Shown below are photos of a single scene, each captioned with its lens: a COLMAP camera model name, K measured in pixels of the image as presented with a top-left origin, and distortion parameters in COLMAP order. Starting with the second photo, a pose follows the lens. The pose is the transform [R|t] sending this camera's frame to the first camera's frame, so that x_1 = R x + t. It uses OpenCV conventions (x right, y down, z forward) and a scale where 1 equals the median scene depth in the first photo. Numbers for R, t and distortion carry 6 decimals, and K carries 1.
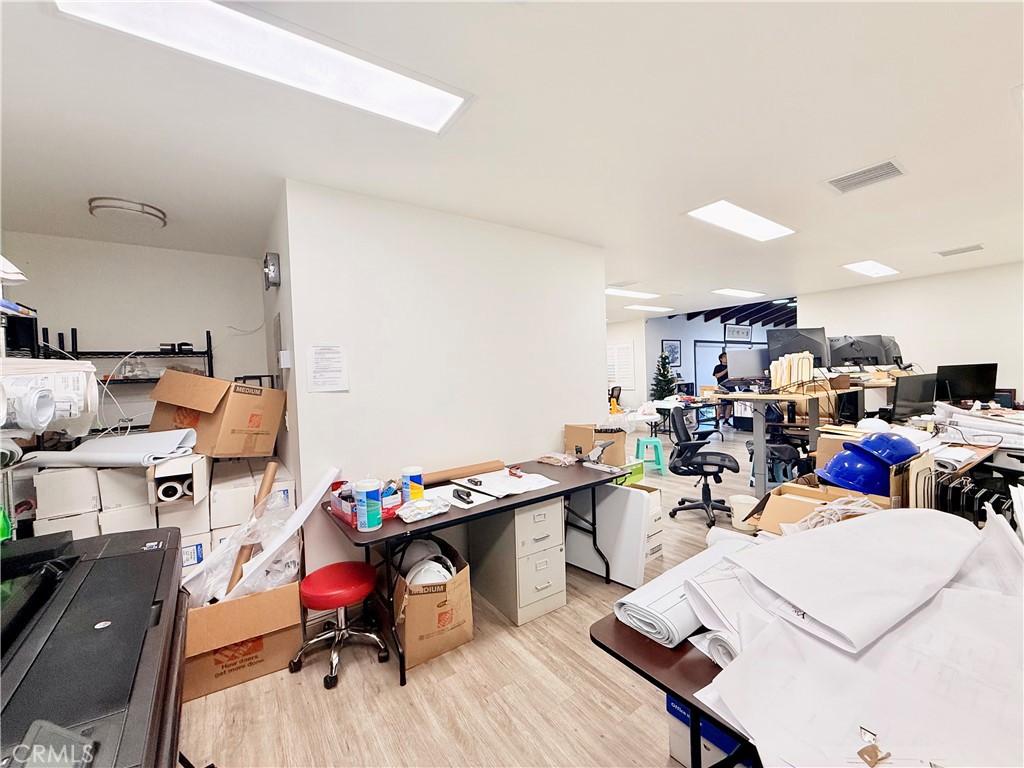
lens RADIAL K [[407.9, 0, 504.2], [0, 407.9, 386.6], [0, 0, 1]] dist [0.002444, -0.000422]
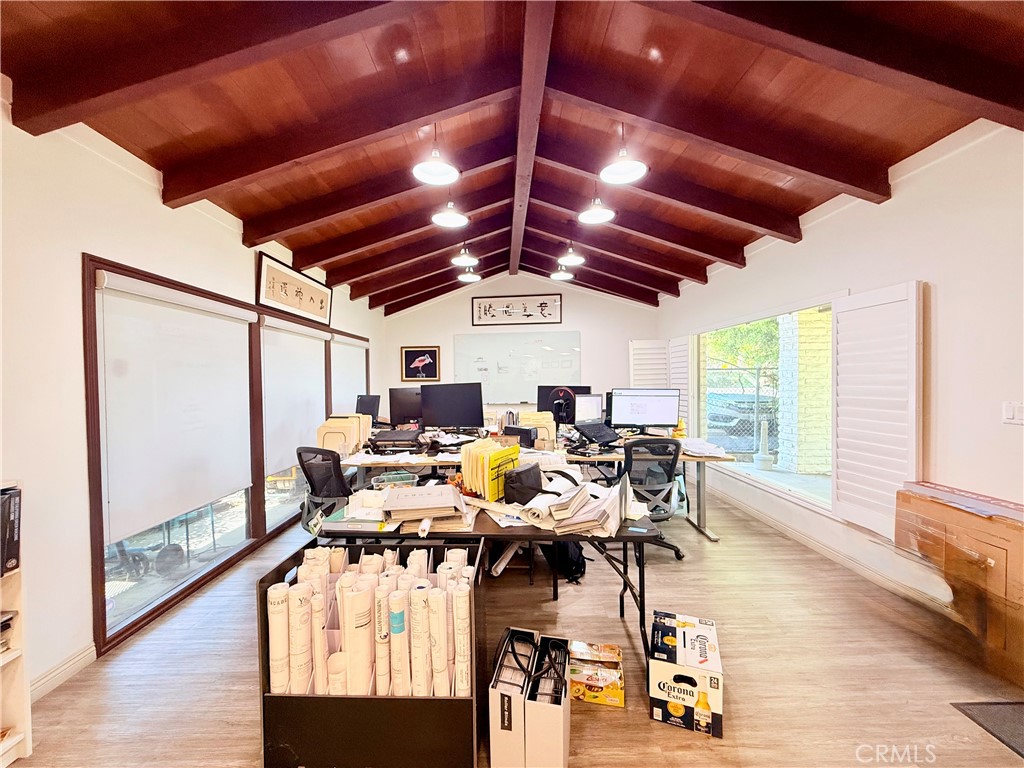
lens RADIAL K [[407.9, 0, 510.9], [0, 407.9, 383.7], [0, 0, 1]] dist [0.002444, -0.000422]
pose [[0.551337, 0.014674, 0.834153, 0.432629], [0.024848, 0.999113, -0.033999, -0.038787], [-0.833912, 0.039472, 0.550484, 0.745096]]
